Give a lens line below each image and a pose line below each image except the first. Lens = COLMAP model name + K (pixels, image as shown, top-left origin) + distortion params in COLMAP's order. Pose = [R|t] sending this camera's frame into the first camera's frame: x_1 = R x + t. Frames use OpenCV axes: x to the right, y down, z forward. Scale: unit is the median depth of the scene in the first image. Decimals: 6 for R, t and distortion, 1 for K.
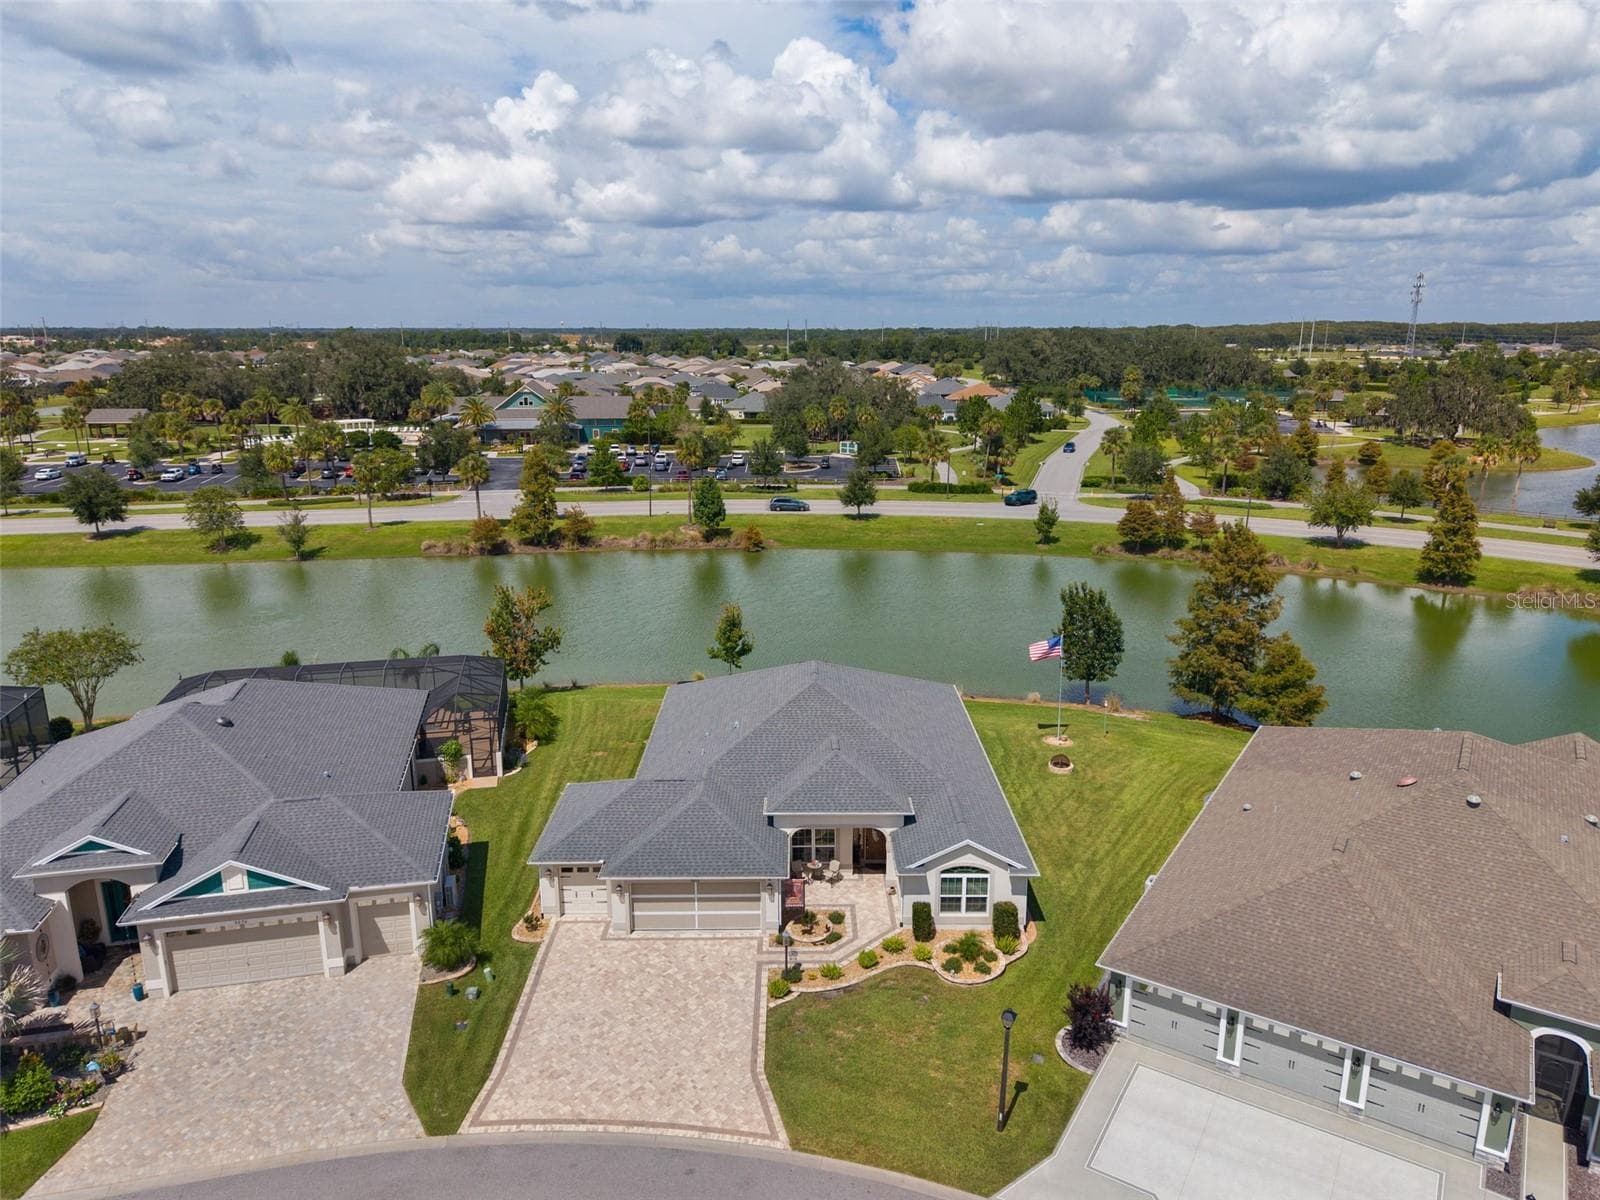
lens RADIAL K [[1085.4, 0, 803.3], [0, 1085.4, 593.9], [0, 0, 1]] dist [0.021309, -0.021233]
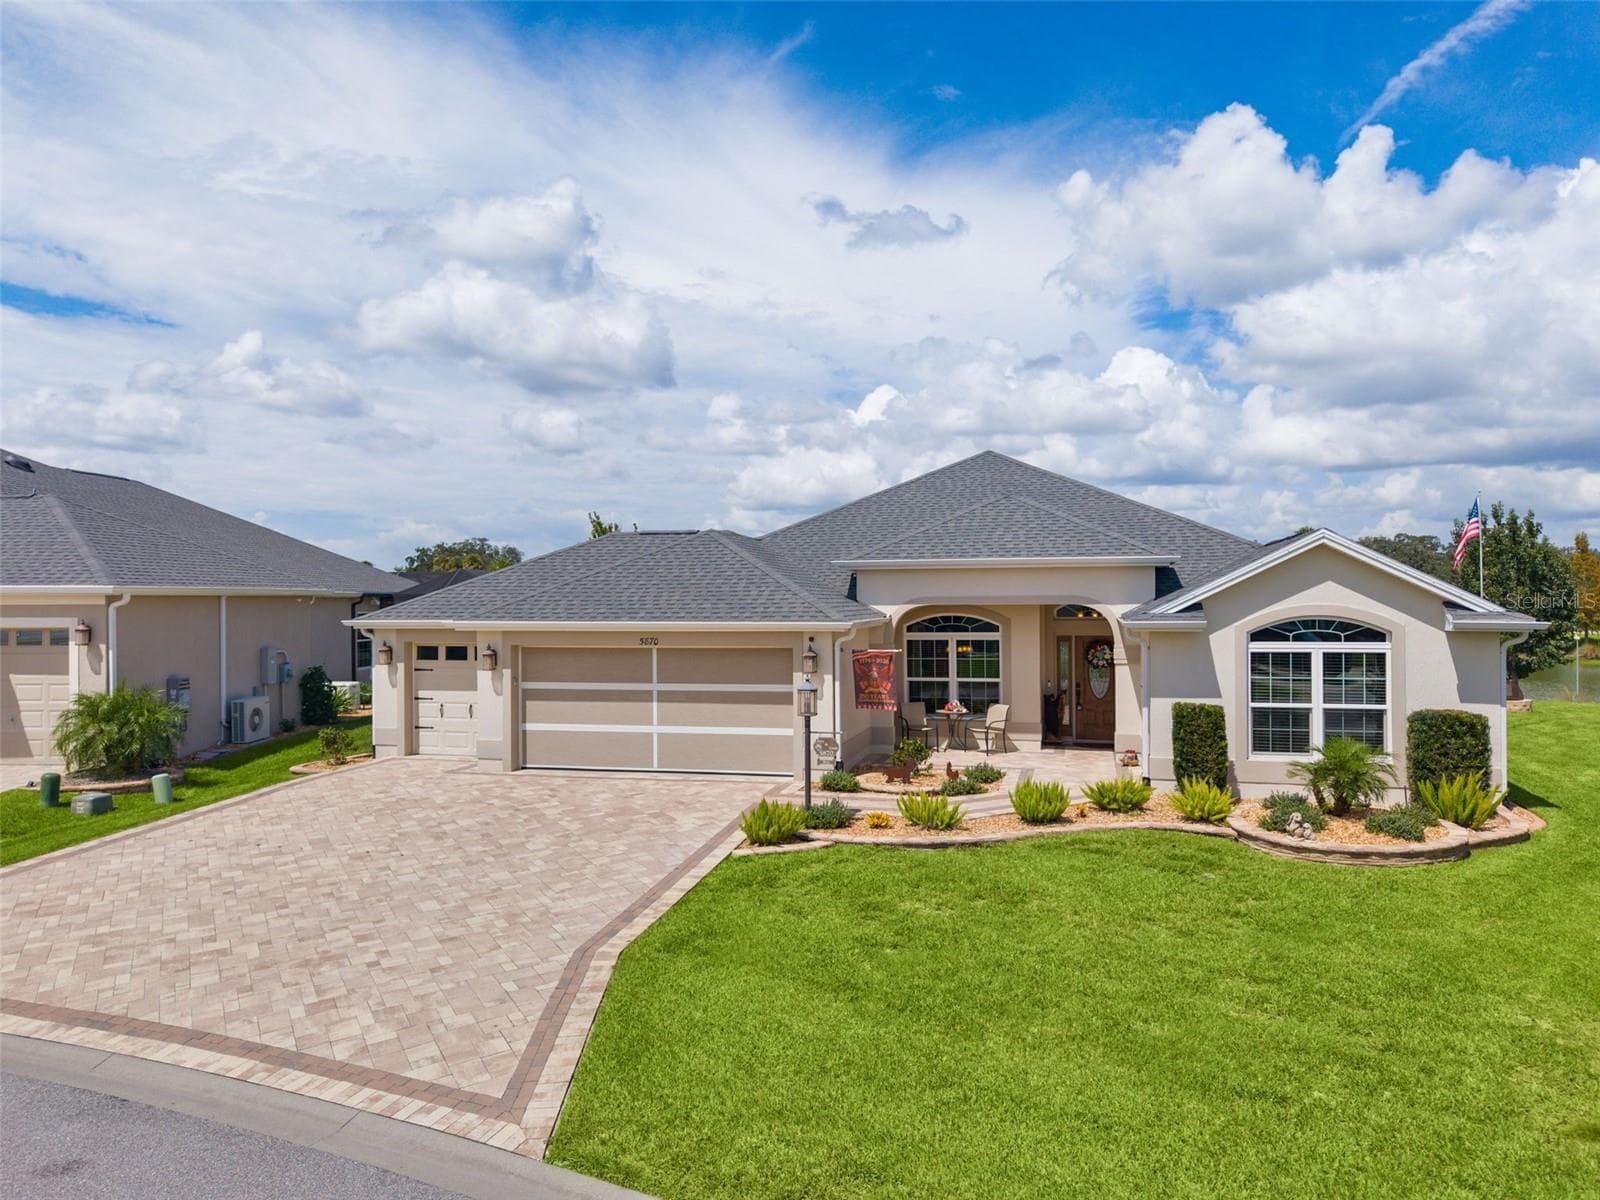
lens RADIAL K [[1085.4, 0, 804.7], [0, 1085.4, 608.2], [0, 0, 1]] dist [0.021309, -0.021233]
pose [[0.966913, -0.001144, -0.255102, 0.072396], [-0.057356, 0.973413, -0.221760, 0.340431], [0.248573, 0.229055, 0.941140, 0.593826]]
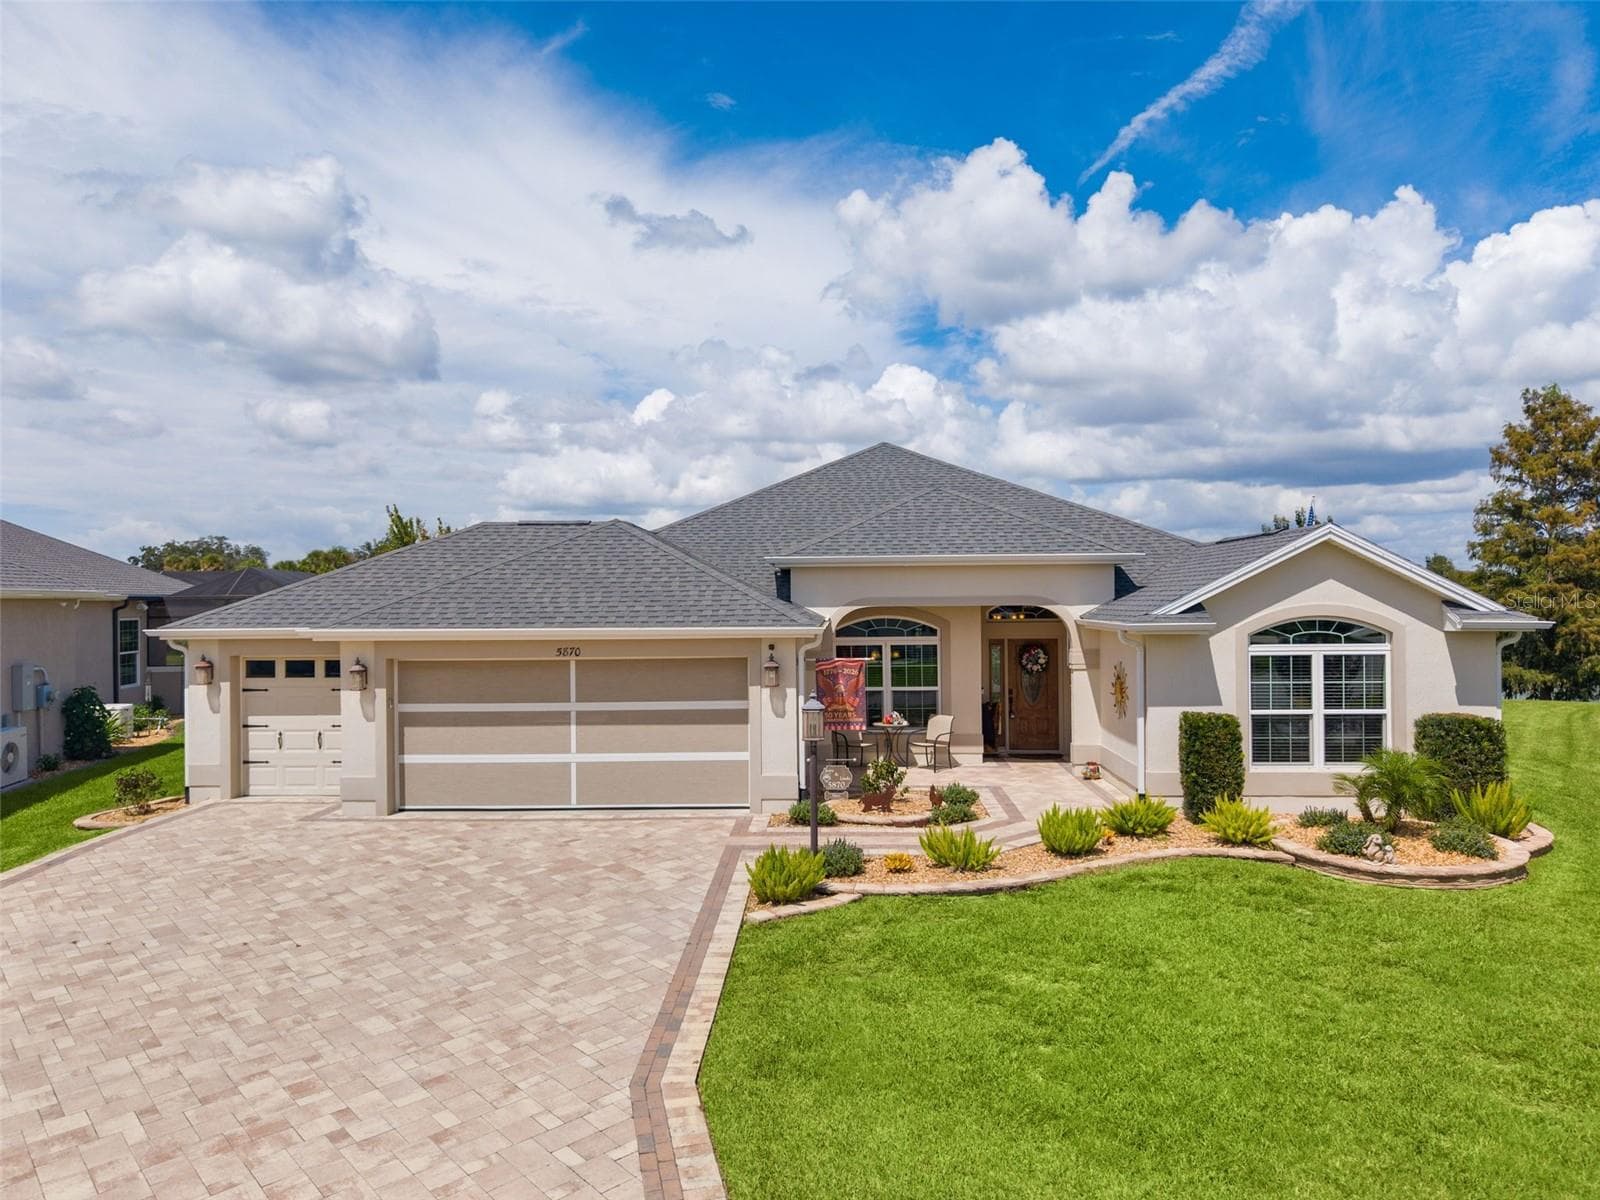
lens RADIAL K [[1085.4, 0, 806.5], [0, 1085.4, 592.4], [0, 0, 1]] dist [0.021309, -0.021233]
pose [[0.998799, -0.006857, -0.048522, -0.002143], [-0.005294, 0.969270, -0.245943, 0.329909], [0.048718, 0.245905, 0.968069, 0.639453]]
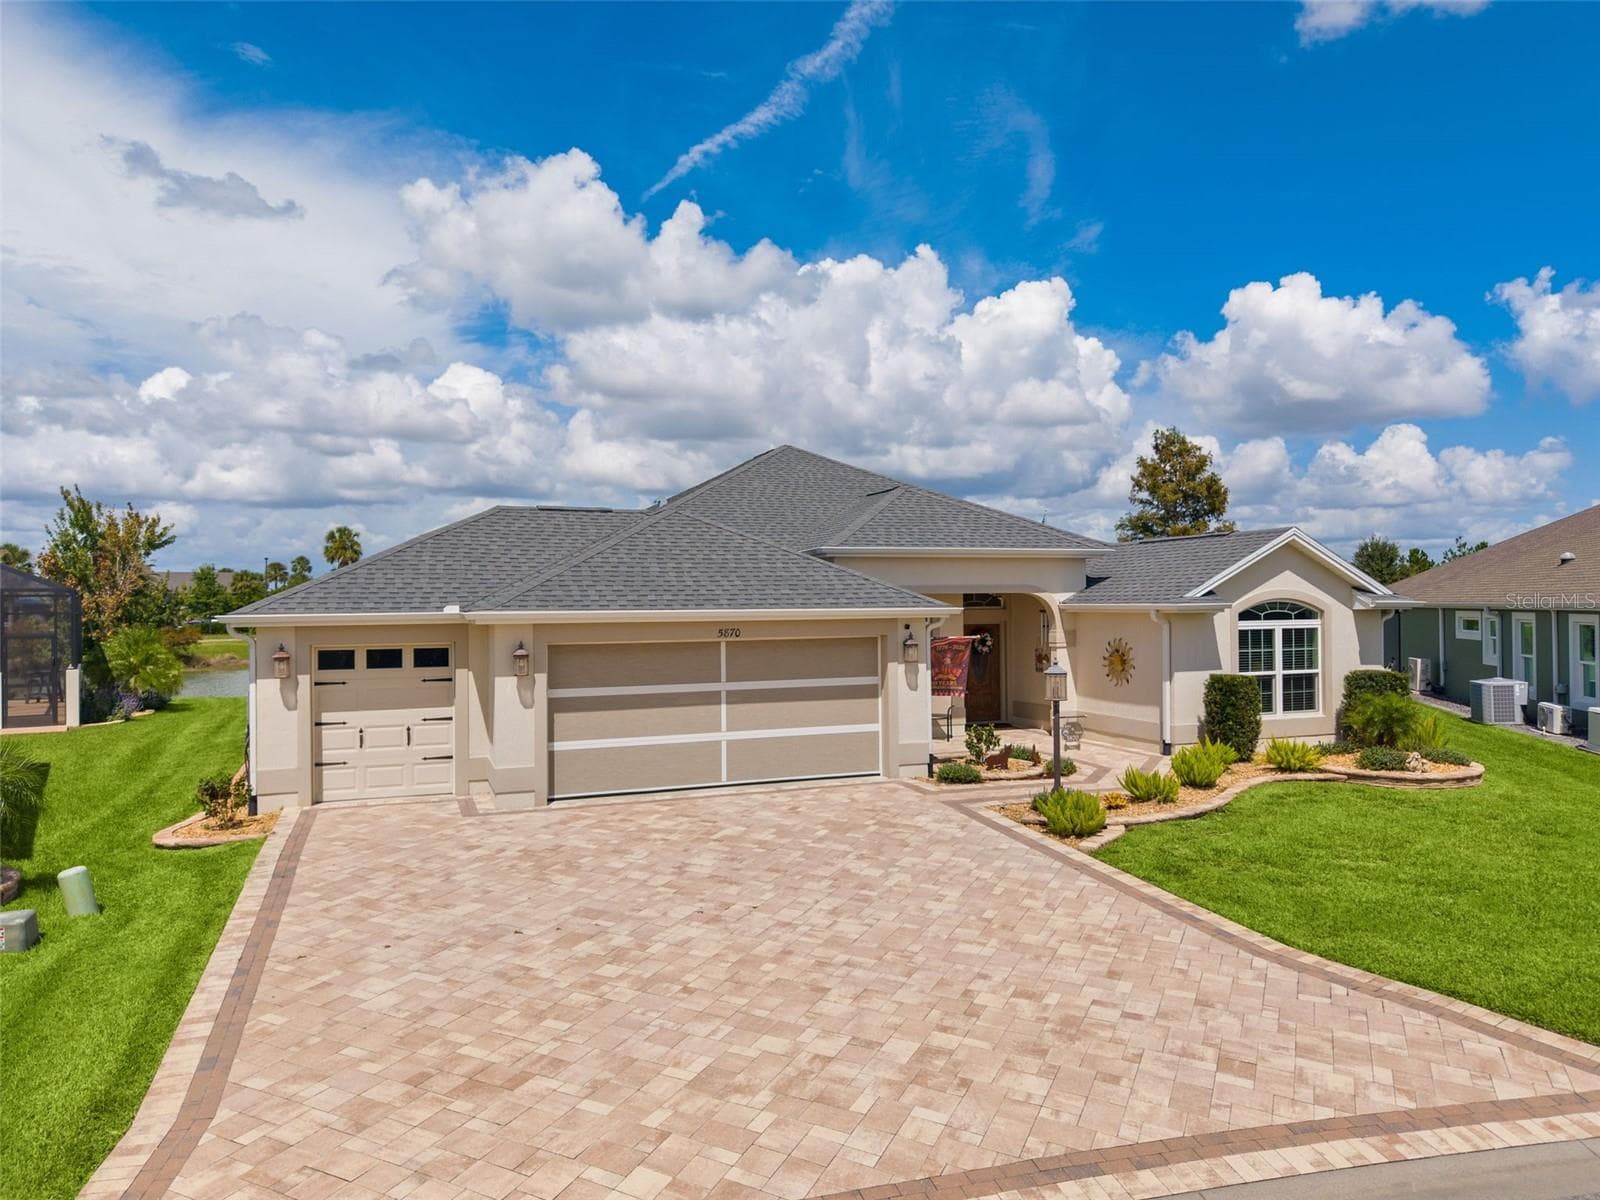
lens RADIAL K [[1085.4, 0, 802.6], [0, 1085.4, 580.4], [0, 0, 1]] dist [0.021309, -0.021233]
pose [[0.939325, -0.000471, 0.343027, -0.201505], [0.090531, 0.964885, -0.246580, 0.337223], [-0.330865, 0.262674, 0.906383, 0.640325]]
